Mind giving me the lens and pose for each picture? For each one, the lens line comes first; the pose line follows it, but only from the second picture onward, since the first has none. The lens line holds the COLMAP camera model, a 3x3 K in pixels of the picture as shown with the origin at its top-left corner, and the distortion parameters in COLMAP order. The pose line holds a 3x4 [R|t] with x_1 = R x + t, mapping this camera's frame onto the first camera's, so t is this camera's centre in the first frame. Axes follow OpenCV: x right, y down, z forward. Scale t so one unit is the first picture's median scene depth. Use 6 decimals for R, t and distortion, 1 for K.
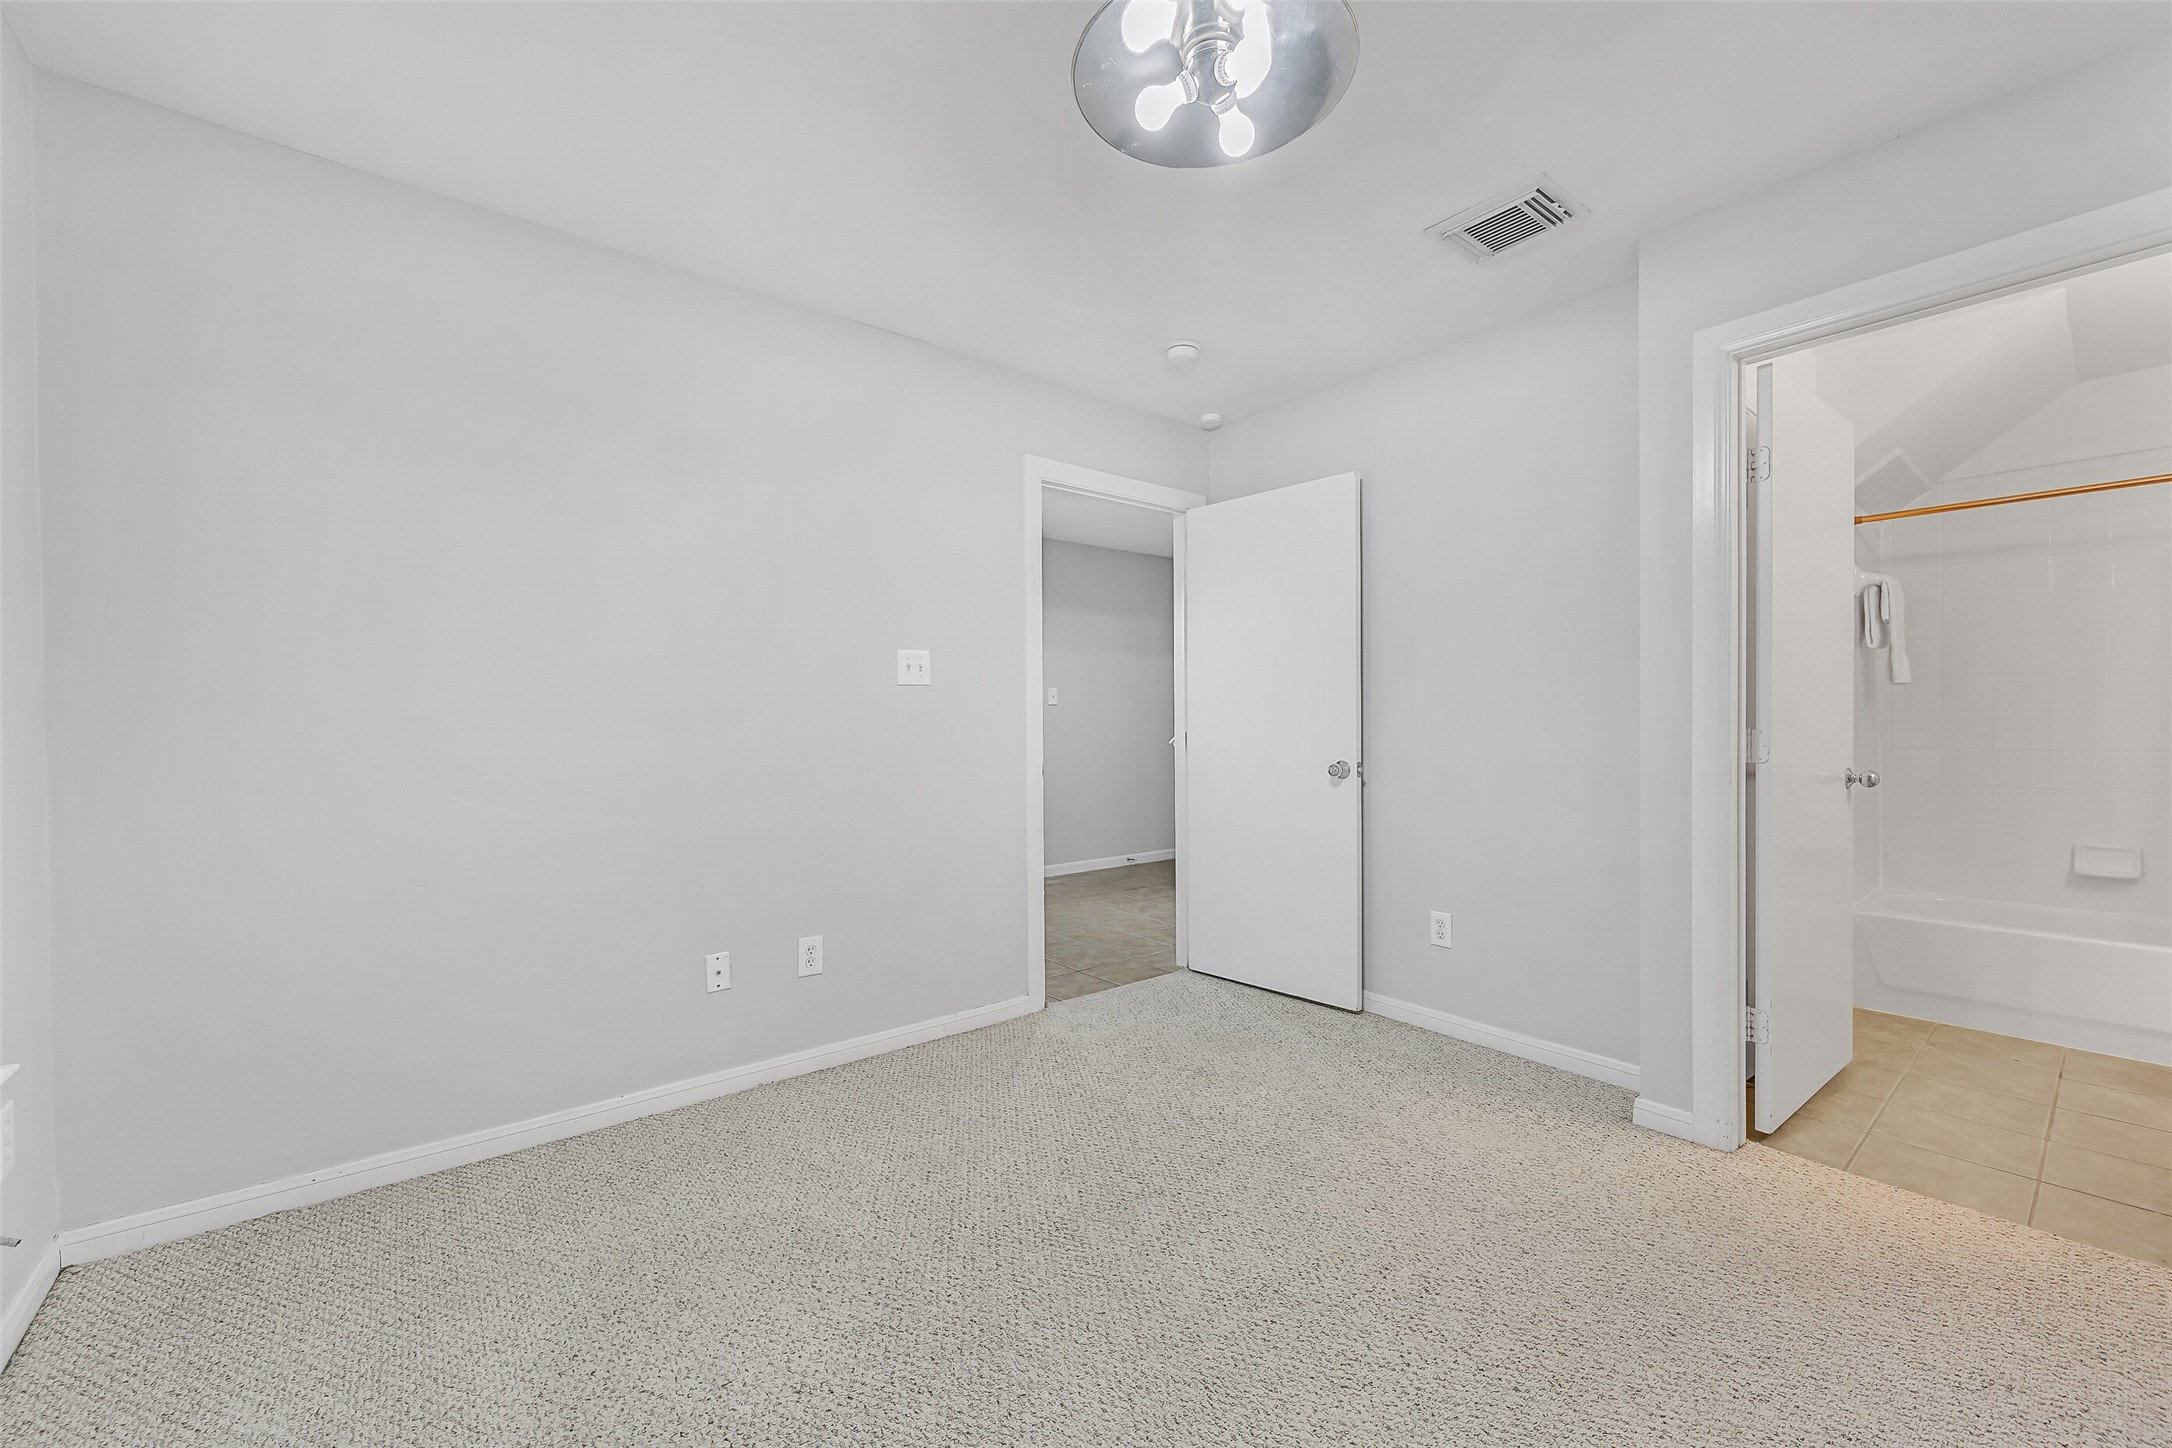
lens RADIAL K [[861.4, 0, 1096.3], [0, 861.4, 728.4], [0, 0, 1]] dist [0.000834, -0.000108]
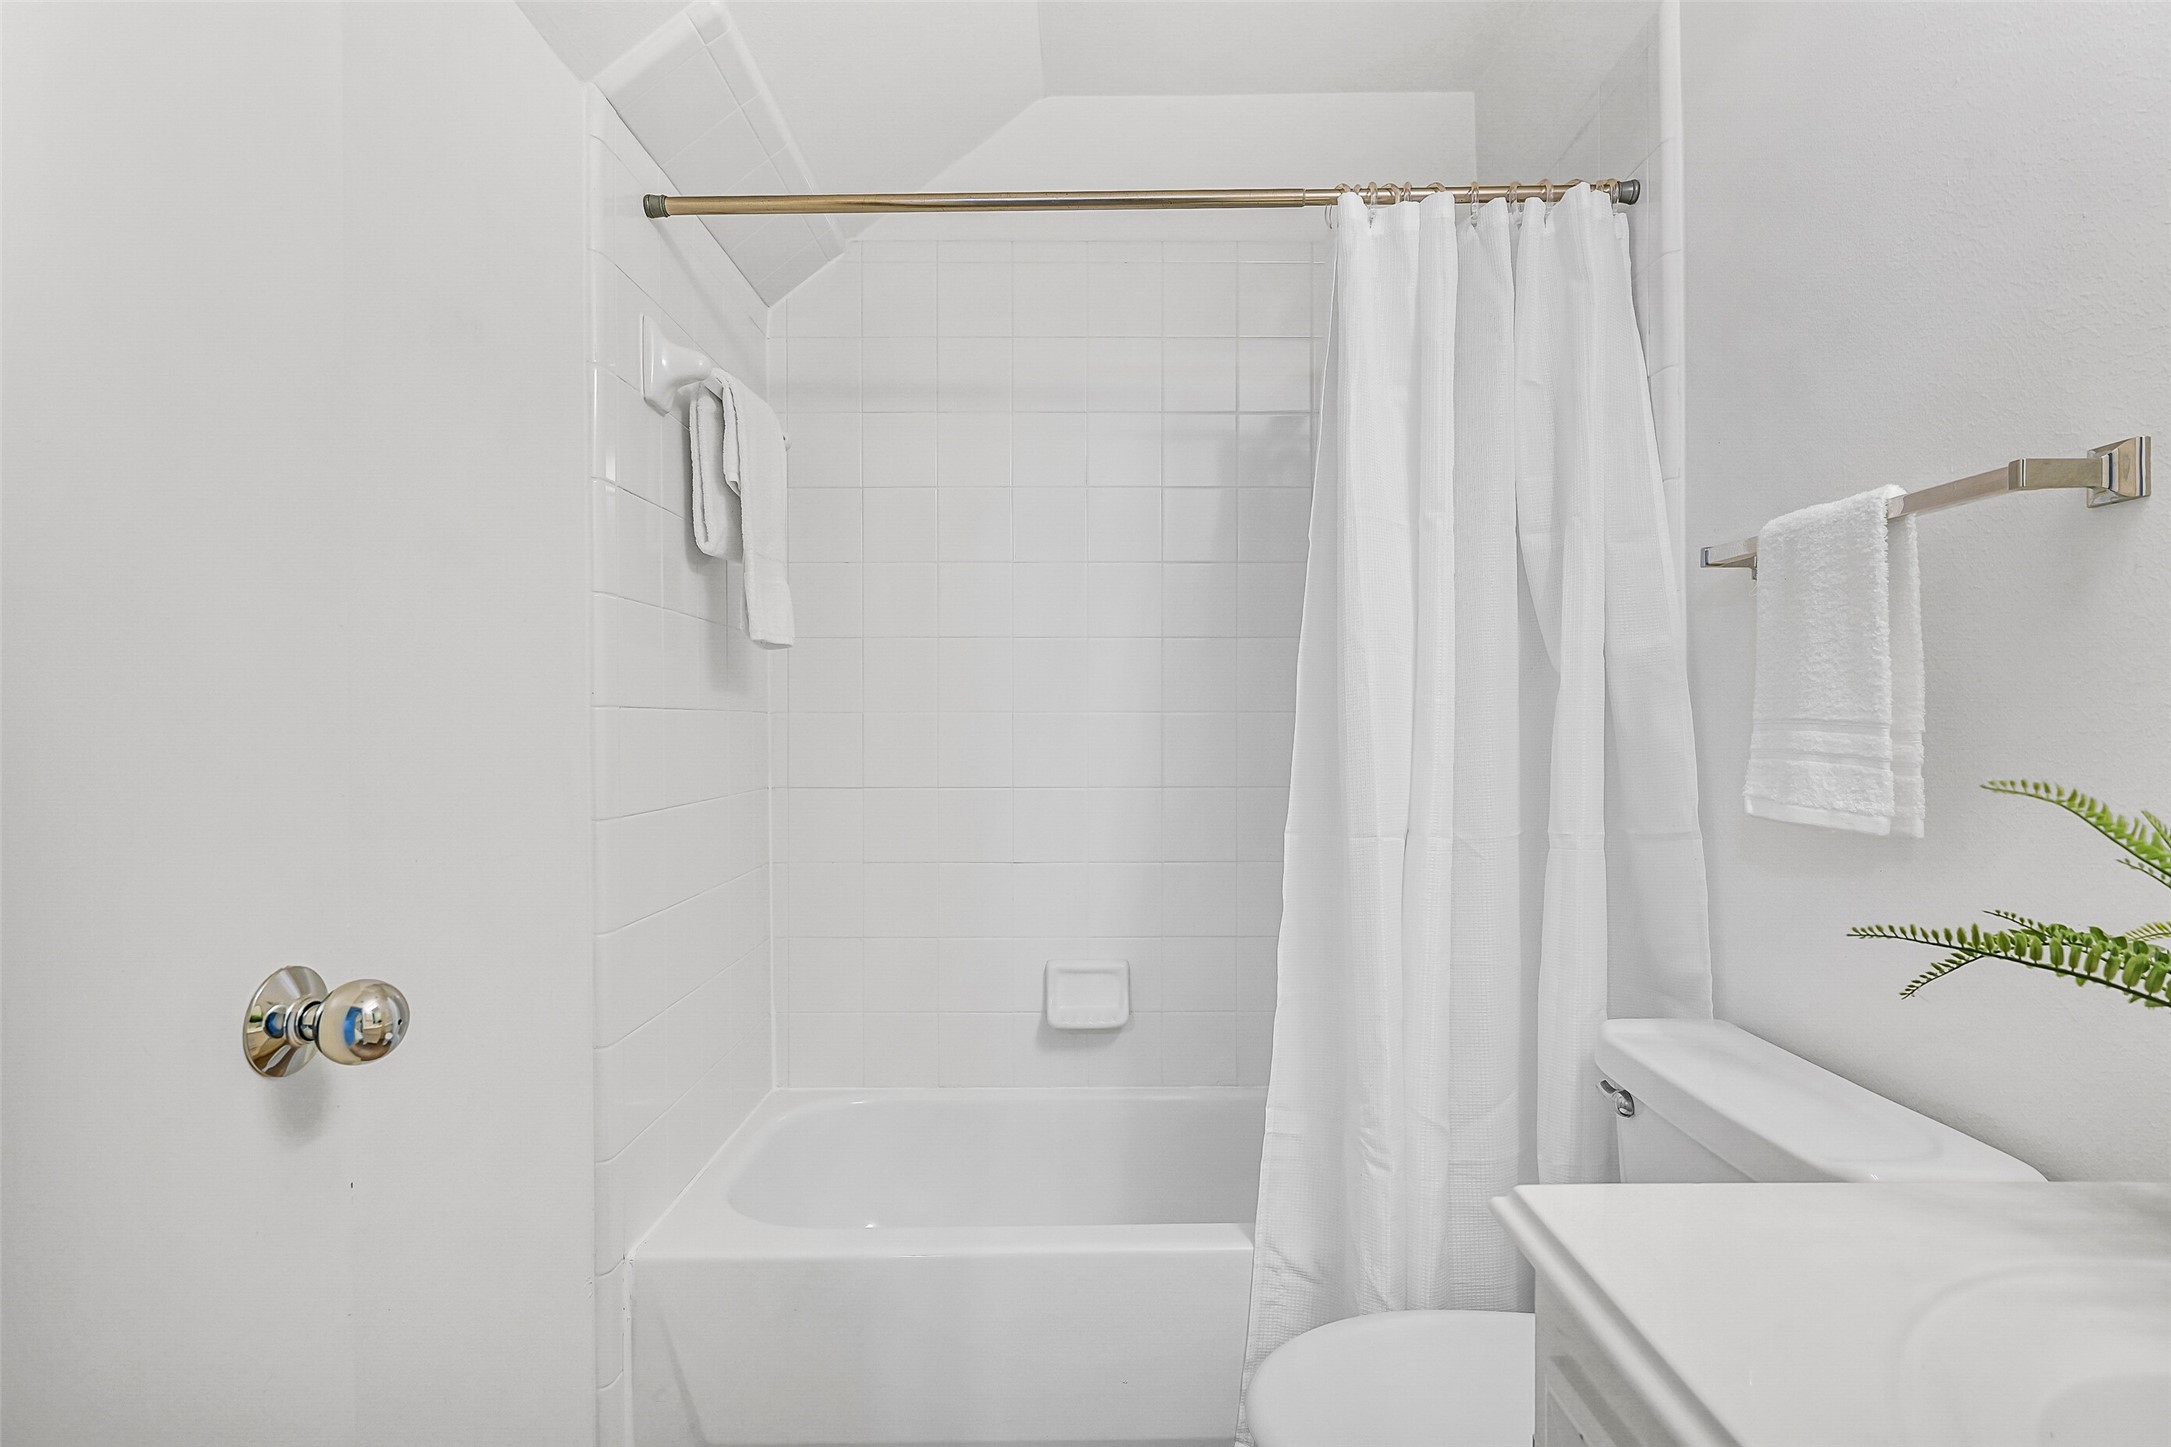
lens RADIAL K [[1103.5, 0, 1110.9], [0, 1103.5, 725.8], [0, 0, 1]] dist [0.000501, 0.000912]
pose [[0.624843, -0.002310, 0.780747, 0.616282], [0.011164, 0.999920, -0.005977, -0.006866], [-0.780671, 0.012451, 0.624819, 0.533075]]
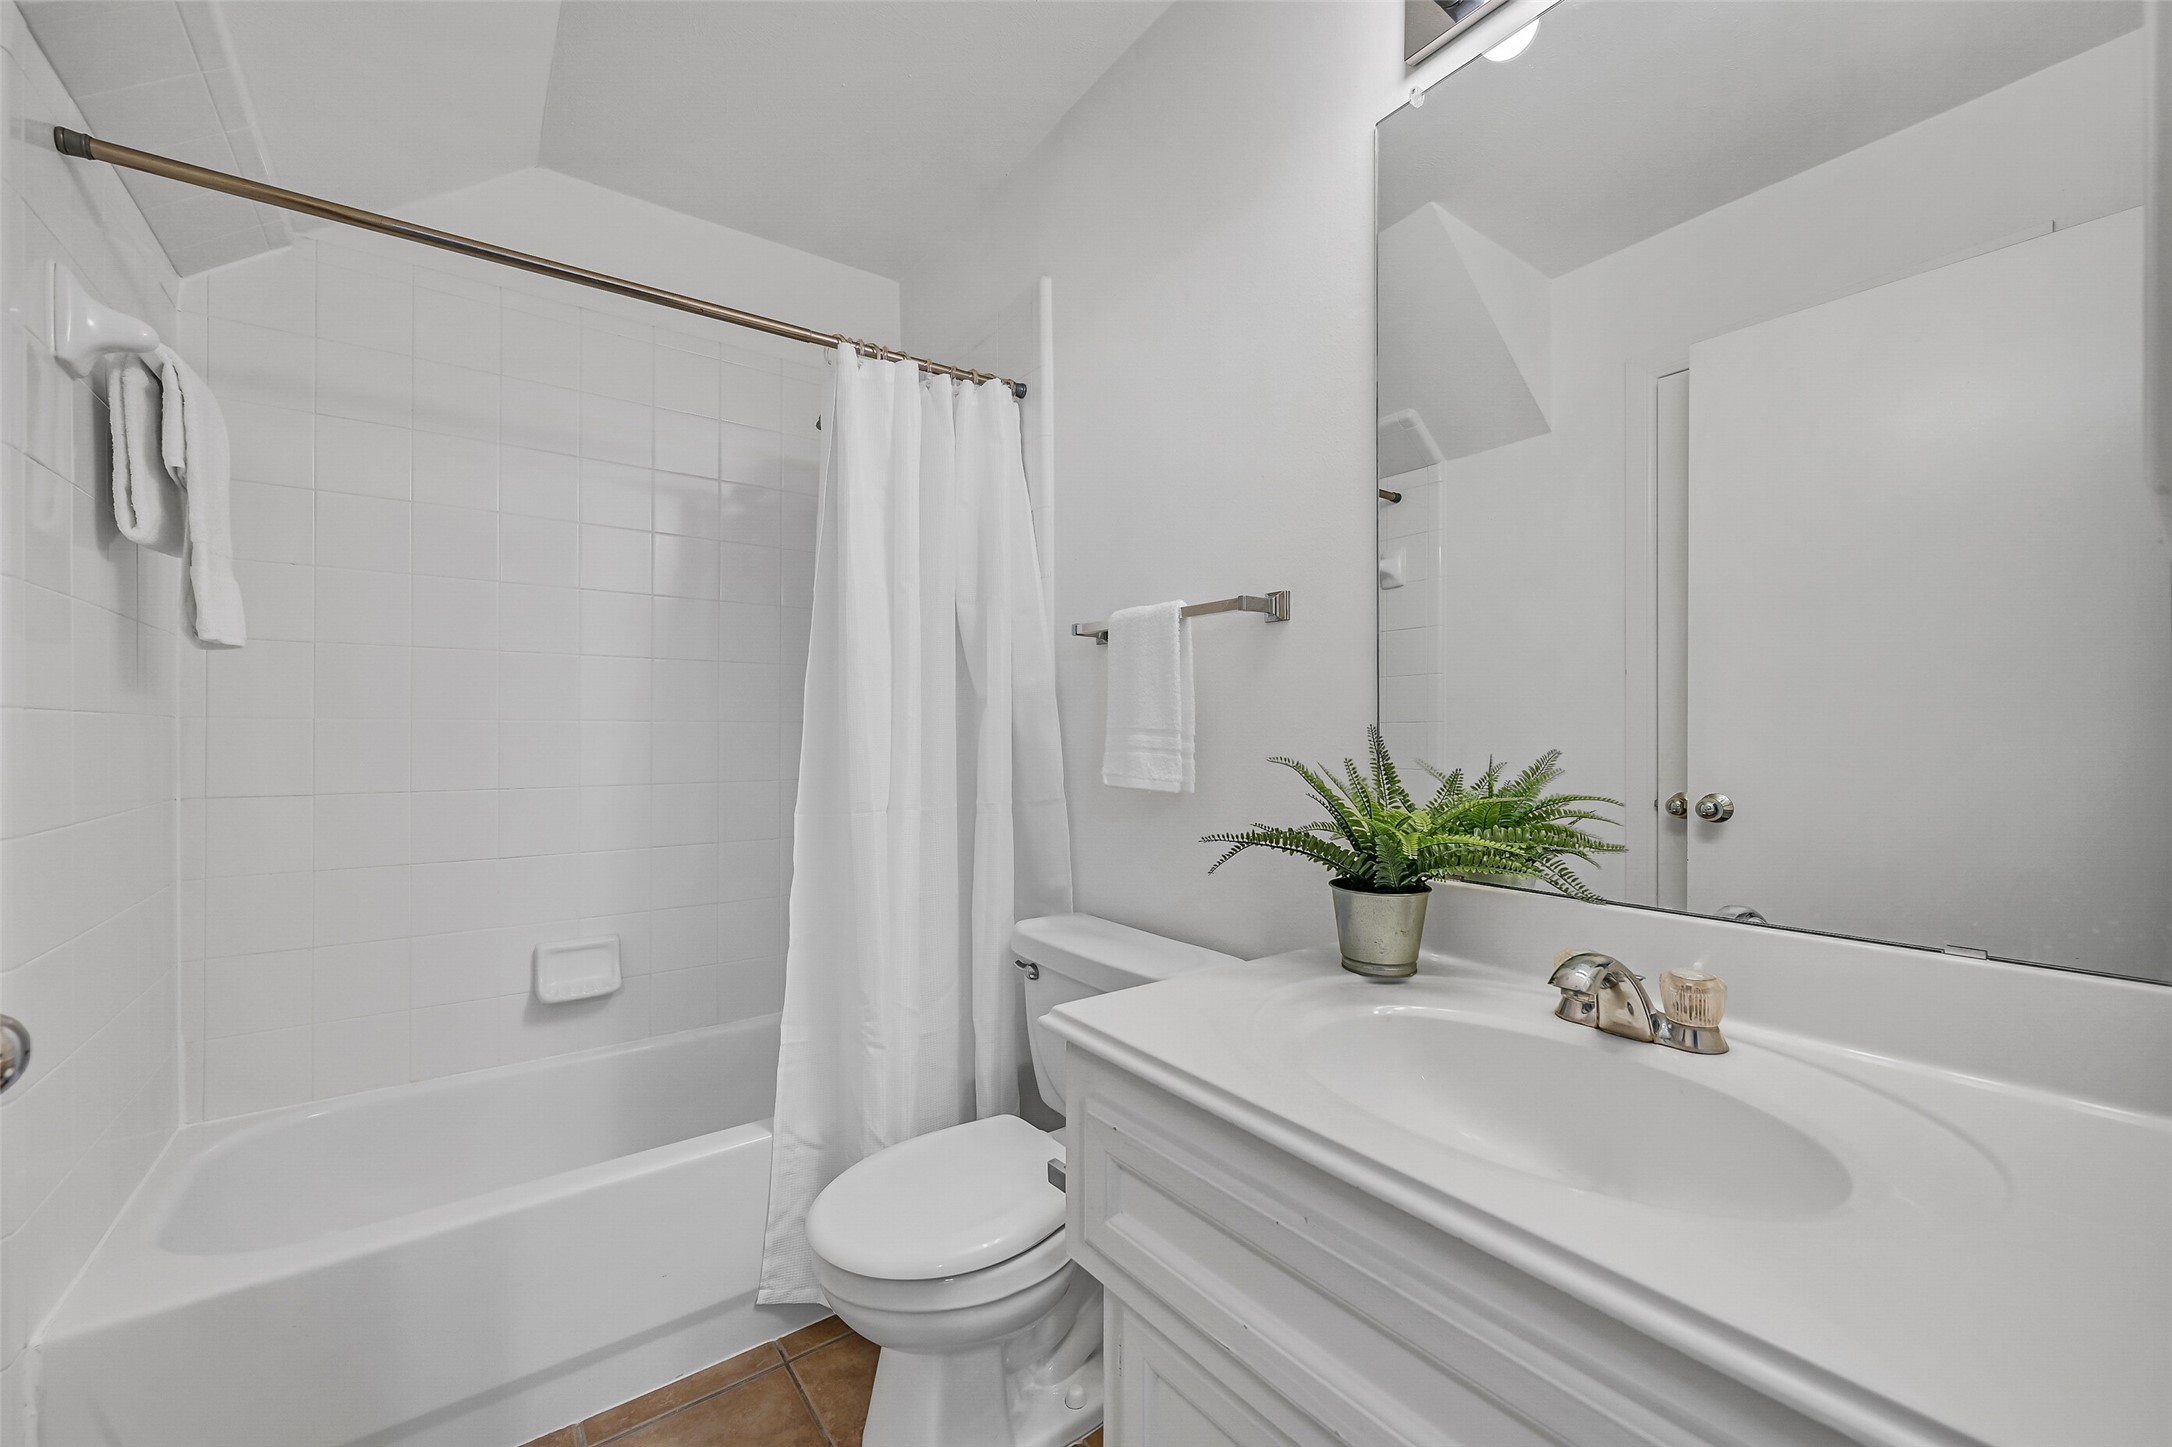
lens RADIAL K [[861.4, 0, 1096.3], [0, 861.4, 727.9], [0, 0, 1]] dist [0.000834, -0.000108]
pose [[0.041325, 0.005555, 0.999130, 0.553810], [0.011821, 0.999912, -0.006049, -0.006282], [-0.999076, 0.012060, 0.041256, 0.580530]]
